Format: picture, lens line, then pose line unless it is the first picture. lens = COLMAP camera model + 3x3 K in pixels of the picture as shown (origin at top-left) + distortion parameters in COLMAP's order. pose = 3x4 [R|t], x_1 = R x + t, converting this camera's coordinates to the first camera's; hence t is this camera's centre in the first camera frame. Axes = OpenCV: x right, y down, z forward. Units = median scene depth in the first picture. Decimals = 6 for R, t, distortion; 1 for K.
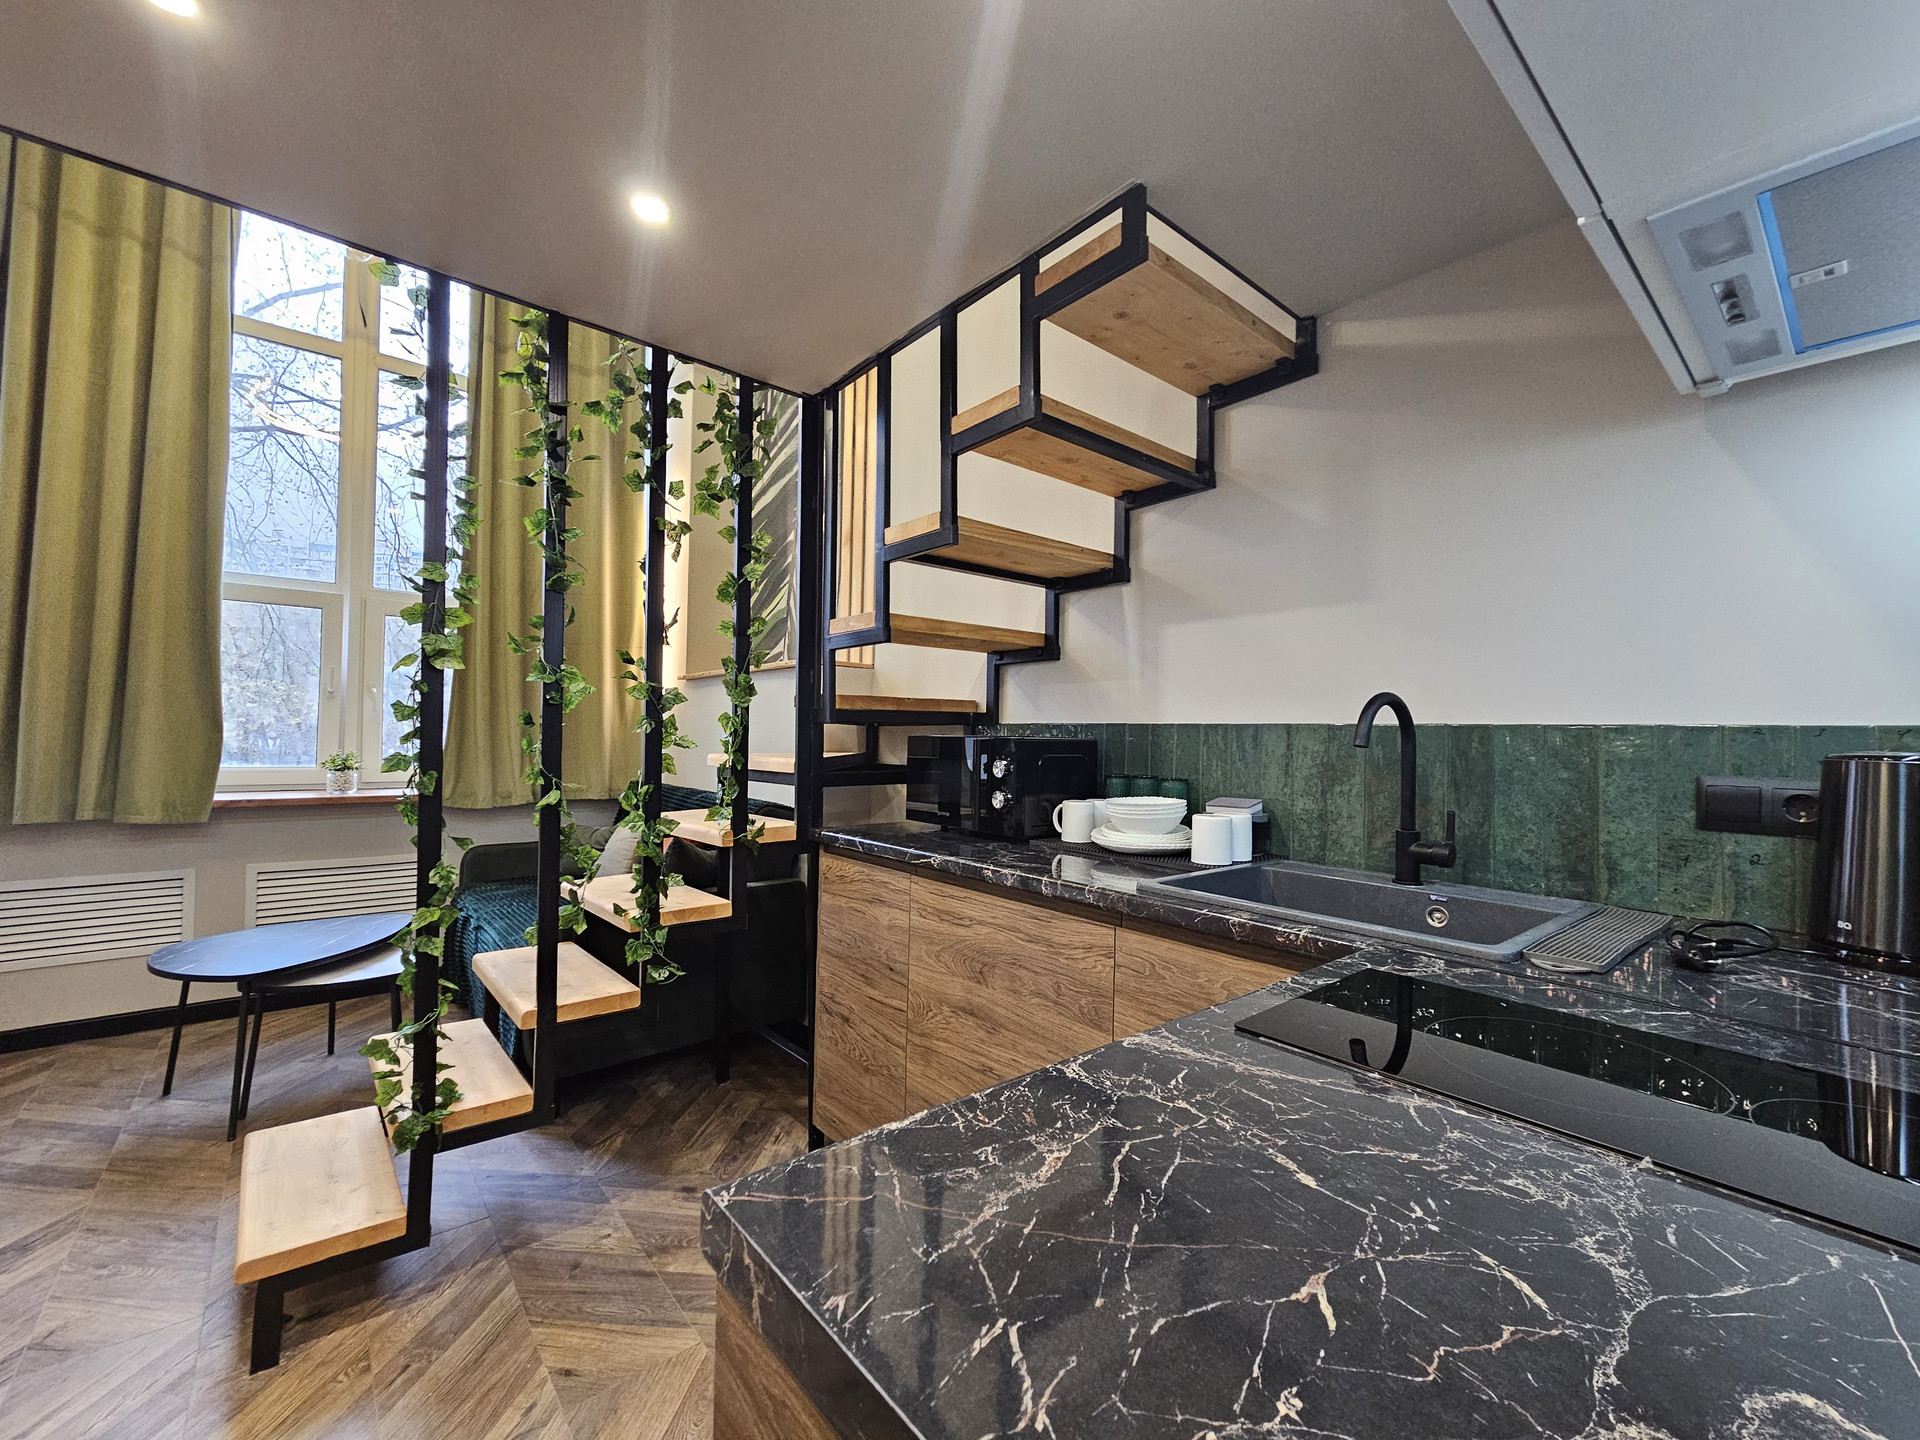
lens RADIAL K [[787.4, 0, 970.6], [0, 787.4, 734.2], [0, 0, 1]] dist [0.000231, -0.000496]
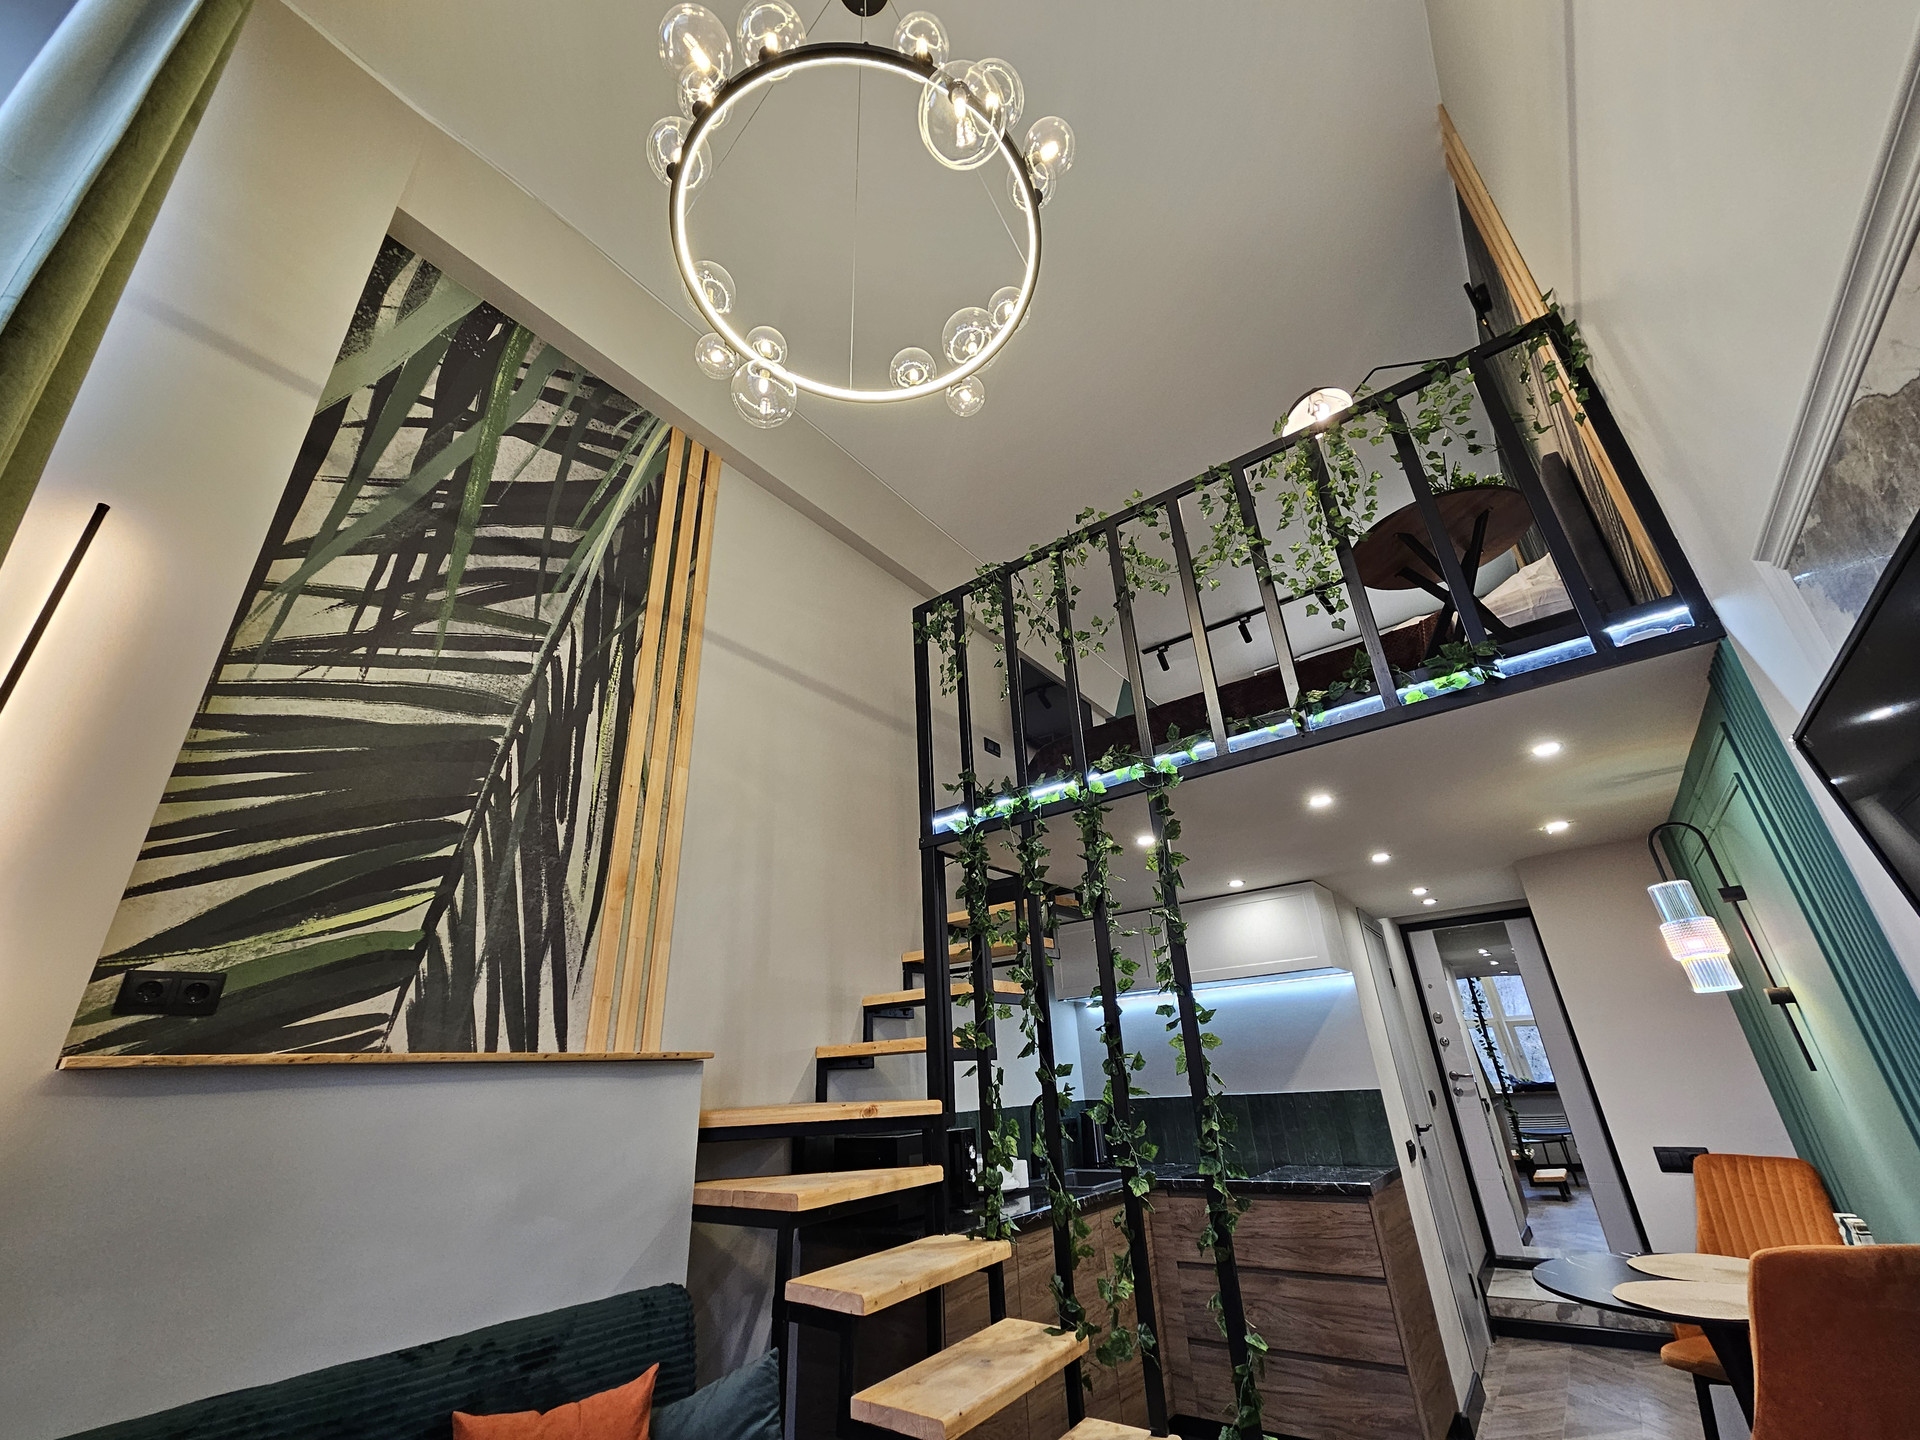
lens RADIAL K [[787.4, 0, 959.3], [0, 787.4, 724.3], [0, 0, 1]] dist [0.000231, -0.000496]
pose [[-0.226066, 0.396012, 0.889983, -1.720978], [0.038642, 0.916561, -0.398023, -0.113493], [-0.973345, -0.055589, -0.222506, 1.484896]]
